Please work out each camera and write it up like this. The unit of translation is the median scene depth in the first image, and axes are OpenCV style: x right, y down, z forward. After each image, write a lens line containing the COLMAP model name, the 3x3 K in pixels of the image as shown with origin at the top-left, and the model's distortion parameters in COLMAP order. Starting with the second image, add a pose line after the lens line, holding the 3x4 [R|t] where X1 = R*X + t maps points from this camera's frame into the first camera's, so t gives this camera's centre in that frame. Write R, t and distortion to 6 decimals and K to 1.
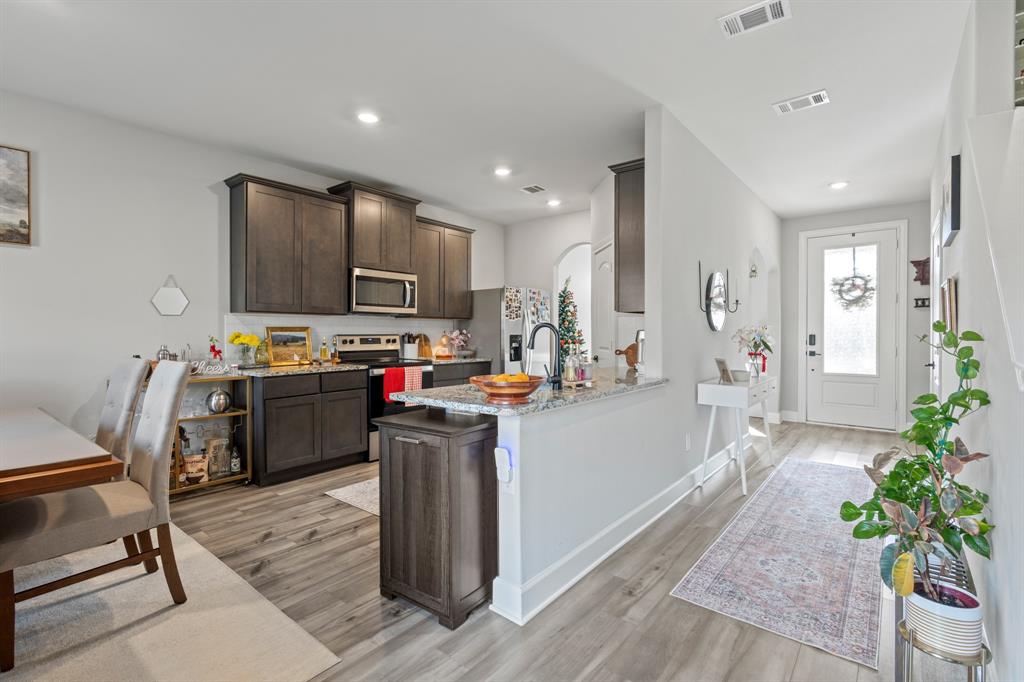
lens RADIAL K [[474.8, 0, 517.7], [0, 474.8, 333.3], [0, 0, 1]] dist [0.008685, -0.000694]
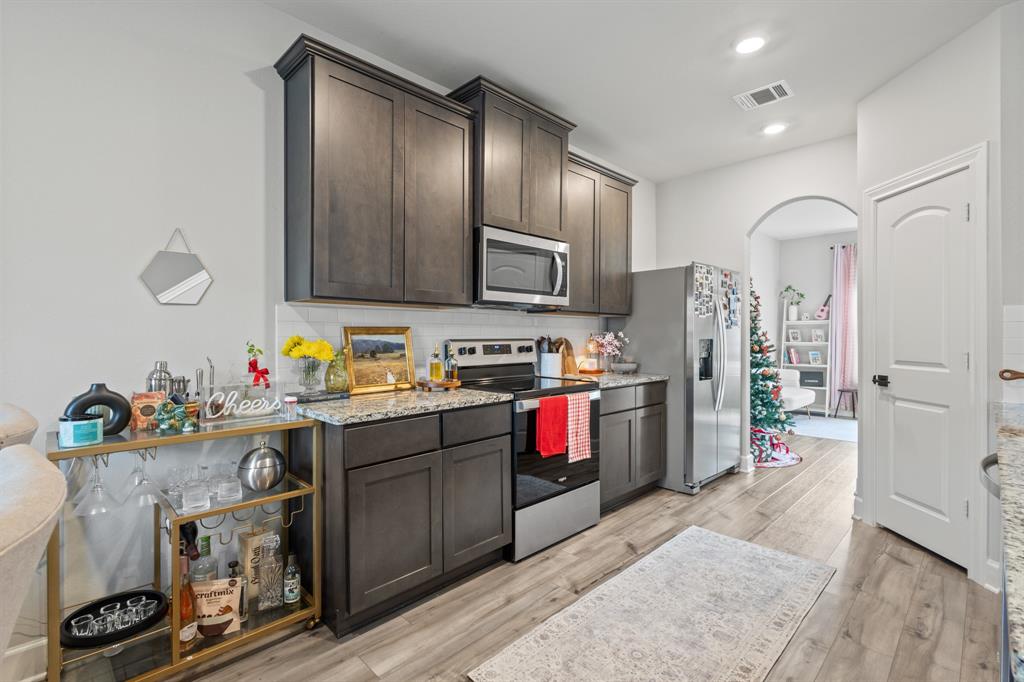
lens RADIAL K [[474.8, 0, 517.7], [0, 474.8, 333.3], [0, 0, 1]] dist [0.008685, -0.000694]
pose [[0.994462, -0.001153, -0.105086, -0.245098], [0.000604, 0.999986, -0.005255, -0.002120], [0.105091, 0.005163, 0.994449, 0.425278]]
